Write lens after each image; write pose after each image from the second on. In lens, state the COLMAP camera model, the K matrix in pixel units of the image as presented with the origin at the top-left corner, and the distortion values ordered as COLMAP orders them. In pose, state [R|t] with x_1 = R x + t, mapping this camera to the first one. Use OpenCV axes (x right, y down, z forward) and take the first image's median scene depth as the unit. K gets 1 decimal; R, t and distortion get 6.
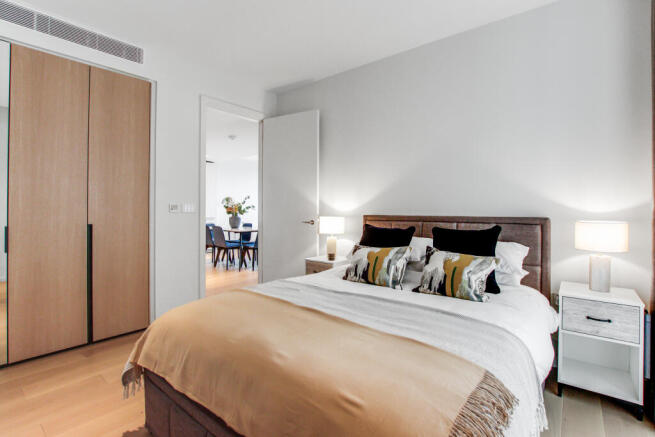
lens RADIAL K [[312.6, 0, 330.0], [0, 312.6, 214.3], [0, 0, 1]] dist [-0.030770, -0.000261]
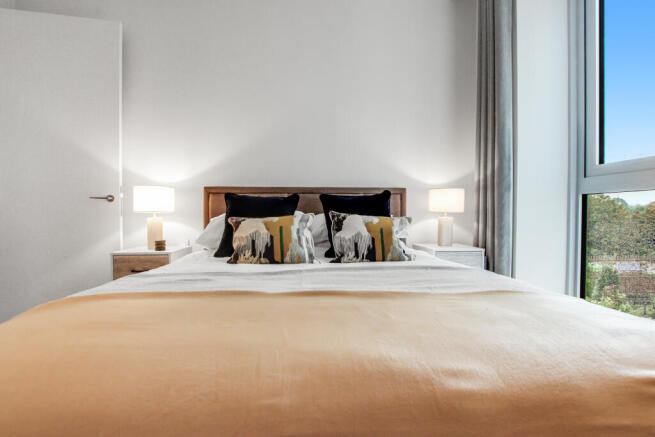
lens RADIAL K [[308.6, 0, 326.7], [0, 308.6, 222.7], [0, 0, 1]] dist [-0.018441, 0.000421]
pose [[0.719813, -0.022617, 0.693799, -0.273121], [0.015303, 0.999743, 0.016714, 0.114055], [-0.693999, -0.001413, 0.719975, 0.389388]]
